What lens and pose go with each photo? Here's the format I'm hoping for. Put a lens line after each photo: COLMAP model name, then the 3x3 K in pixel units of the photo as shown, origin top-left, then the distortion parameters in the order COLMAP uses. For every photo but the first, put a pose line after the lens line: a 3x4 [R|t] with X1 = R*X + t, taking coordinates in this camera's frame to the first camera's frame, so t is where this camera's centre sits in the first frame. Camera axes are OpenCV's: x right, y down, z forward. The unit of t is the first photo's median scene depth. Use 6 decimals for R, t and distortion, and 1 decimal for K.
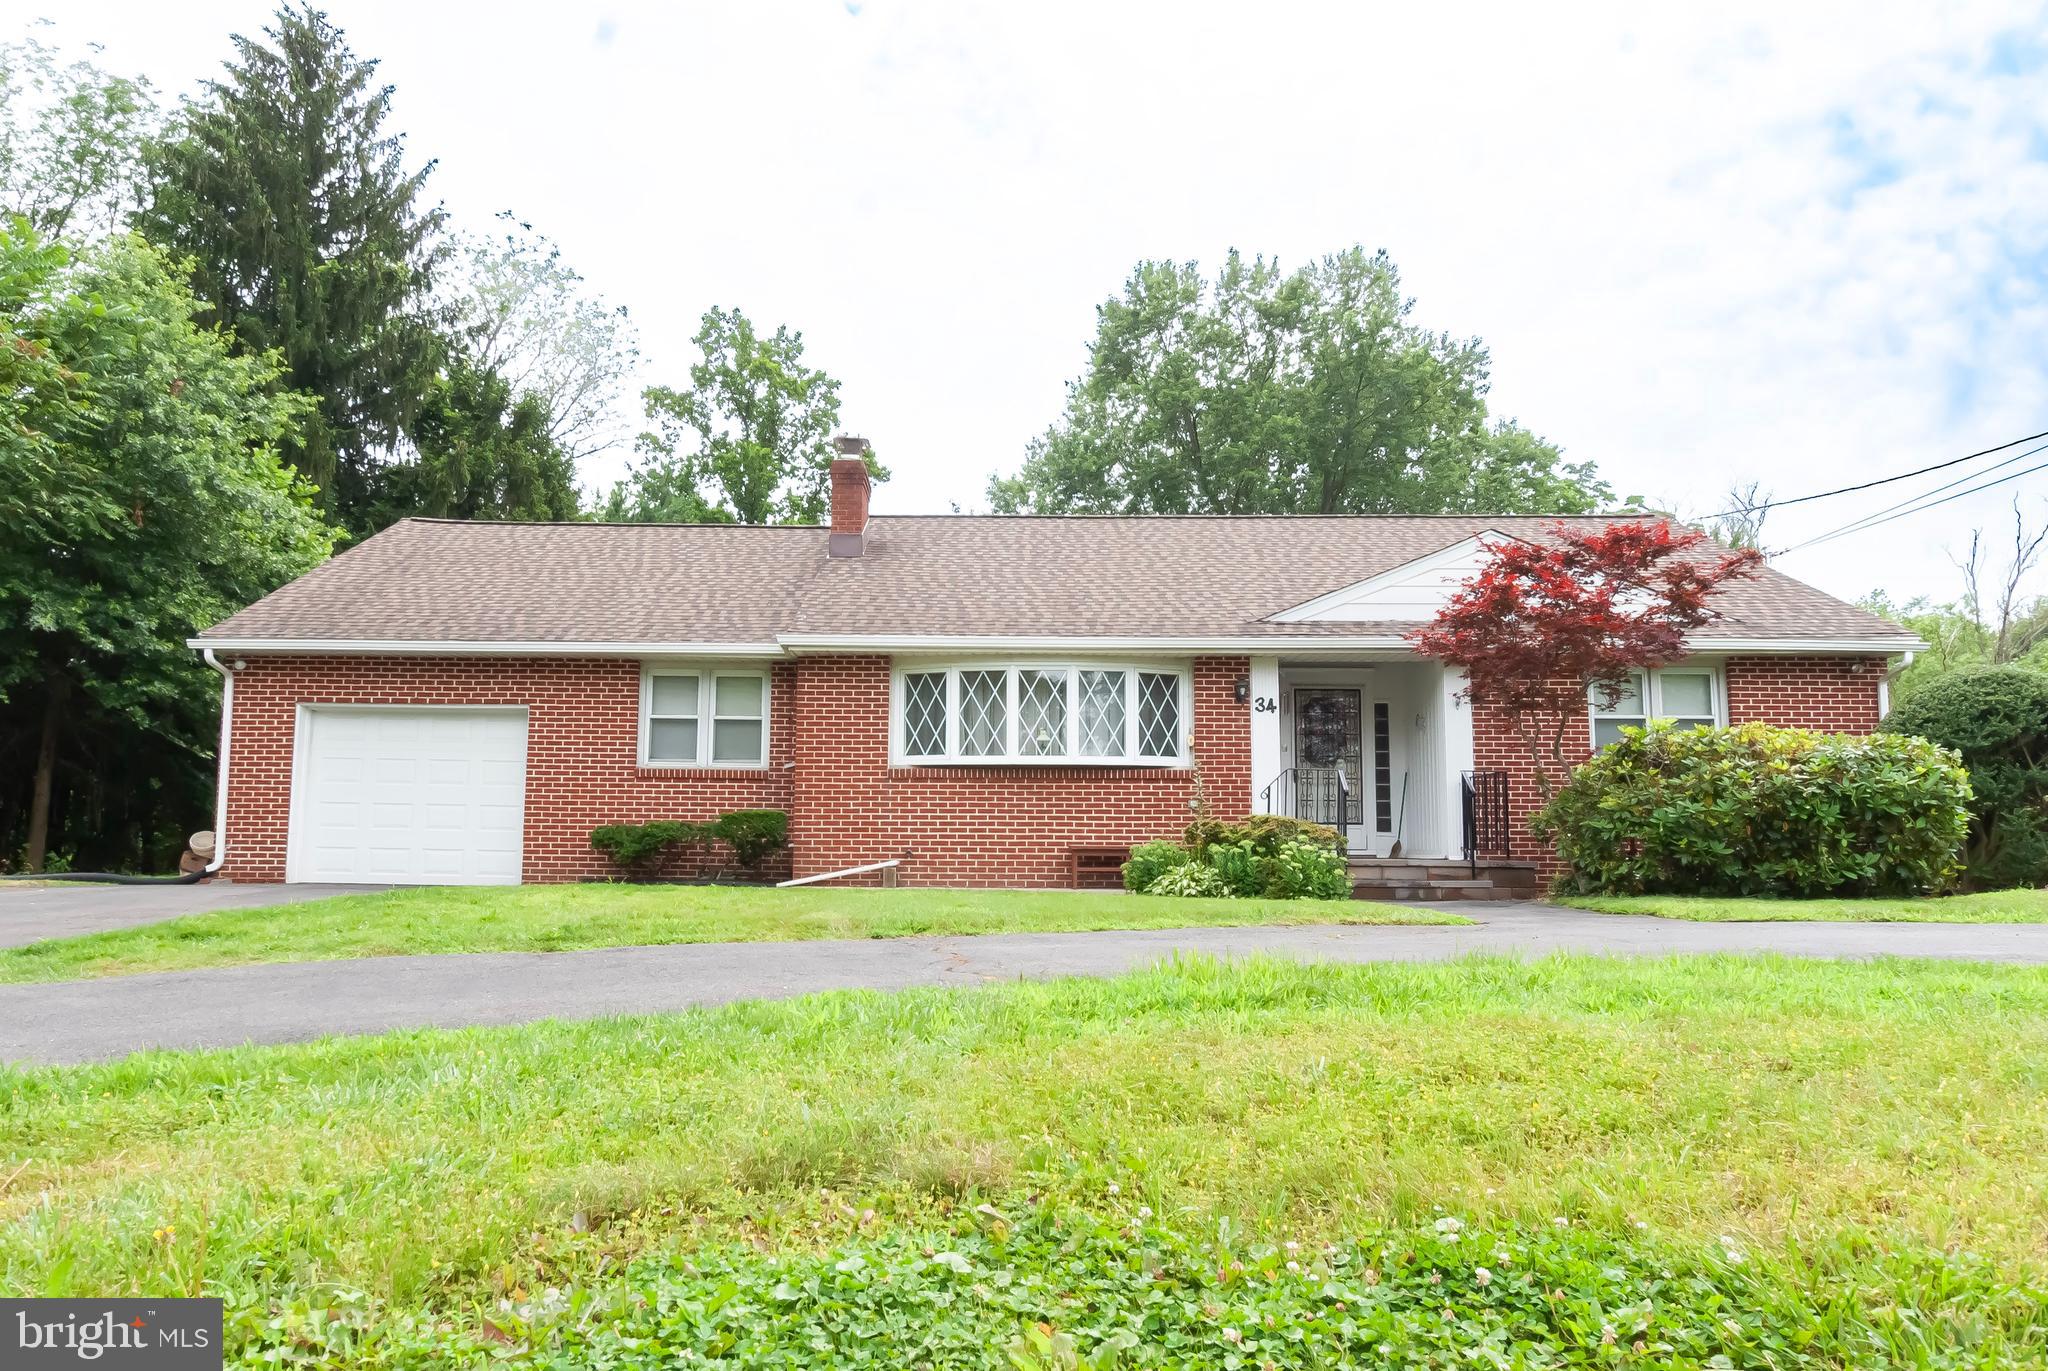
lens RADIAL K [[1315.9, 0, 1024.5], [0, 1315.9, 679.8], [0, 0, 1]] dist [-0.001370, 0.018558]
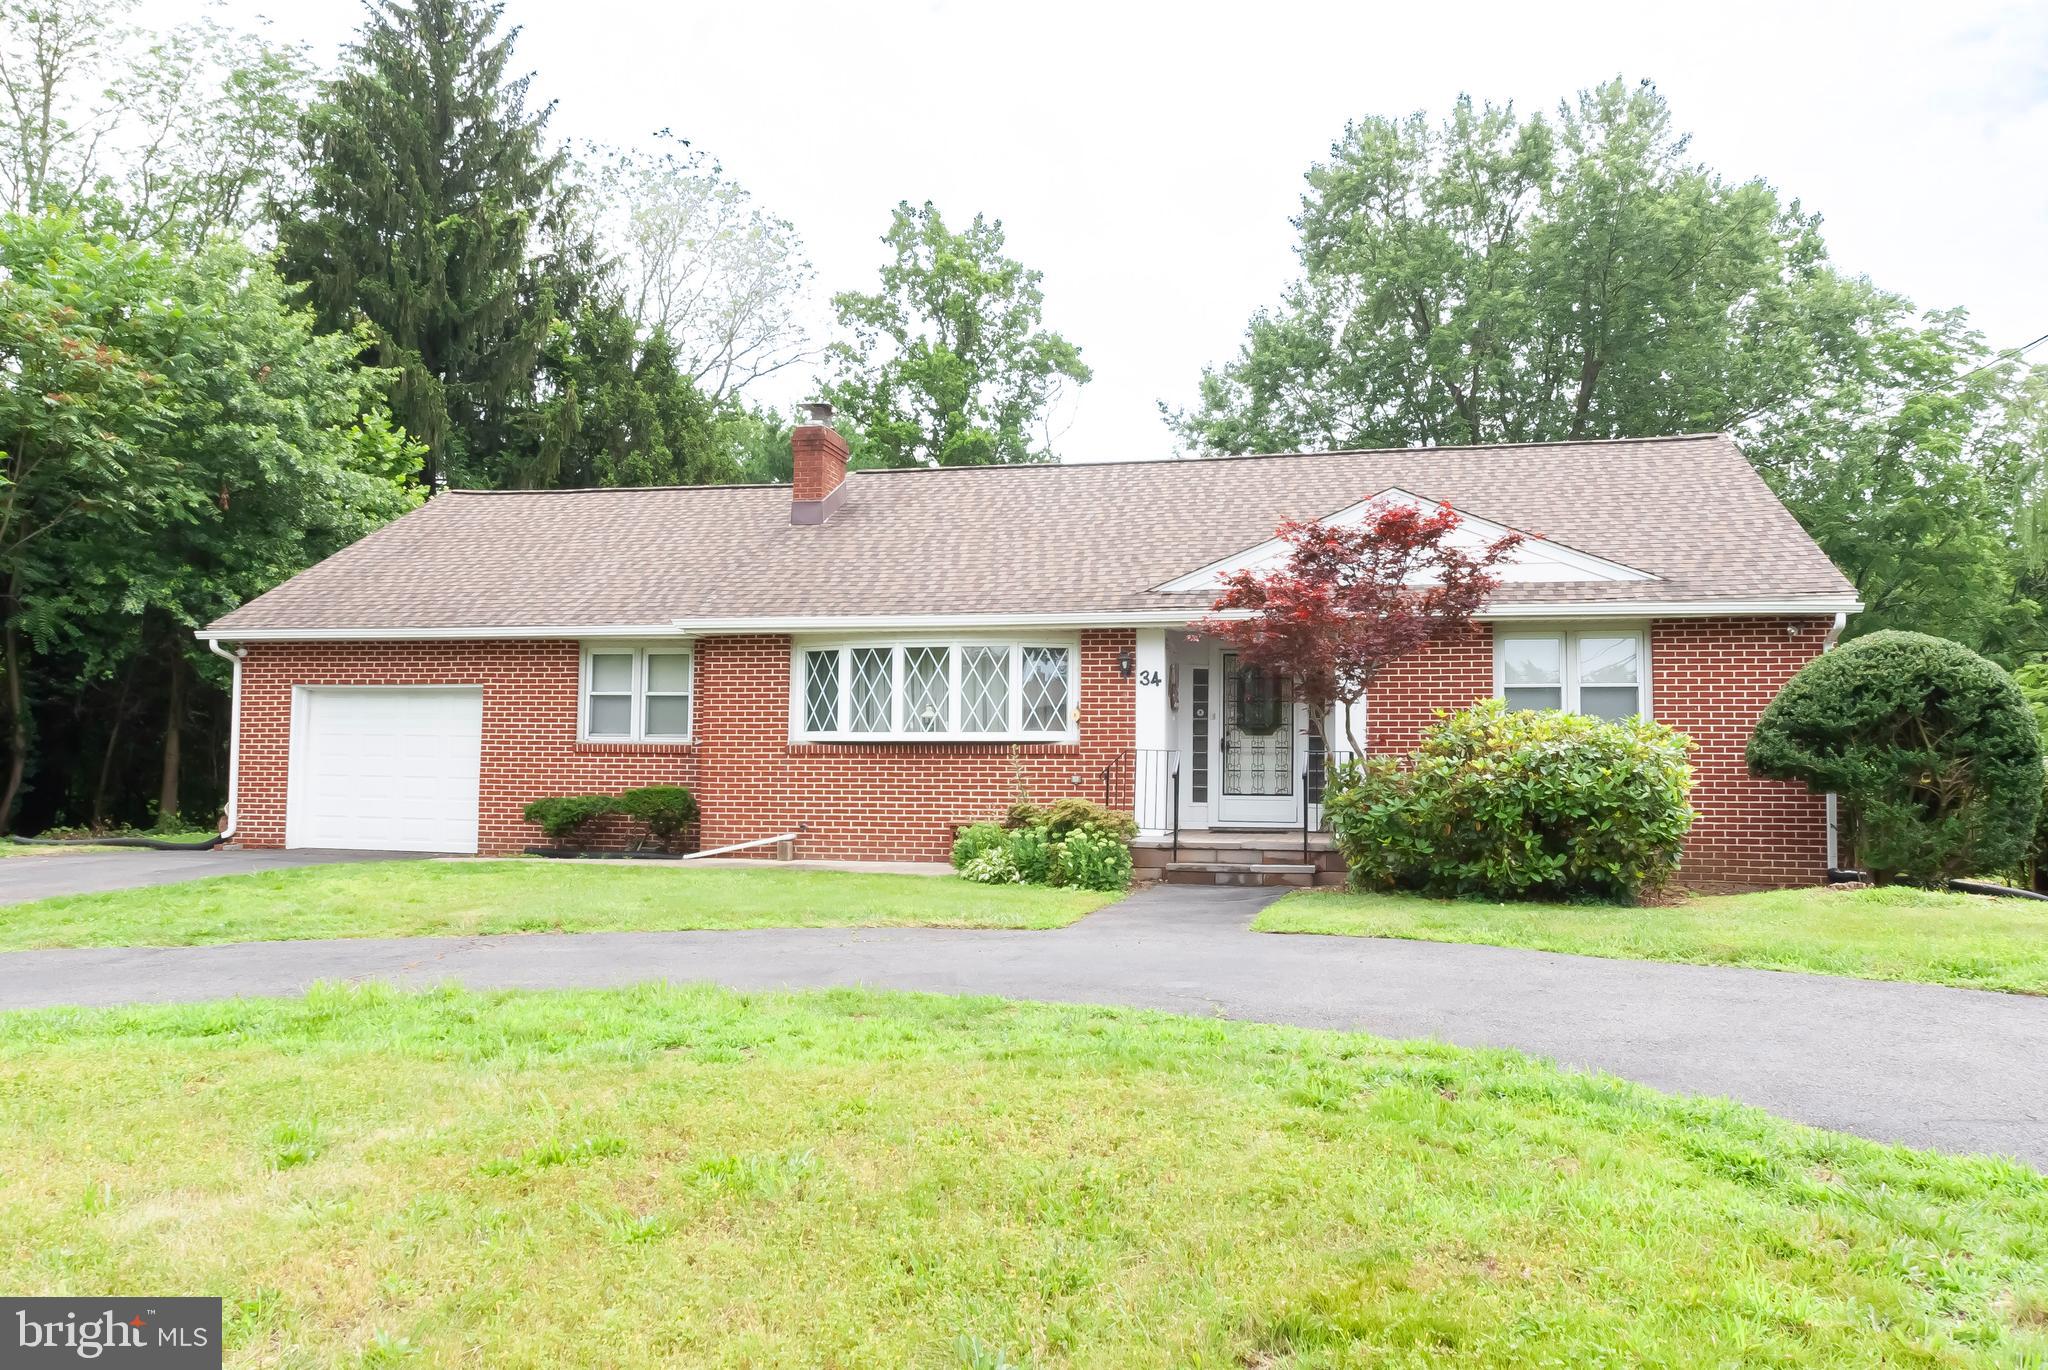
lens RADIAL K [[1469.2, 0, 1024.2], [0, 1469.2, 636.6], [0, 0, 1]] dist [0.006219, -0.000174]
pose [[0.980742, -0.019137, -0.194367, 0.284889], [0.025735, 0.999173, 0.031477, -0.045506], [0.193604, -0.035873, 0.980424, -0.083228]]
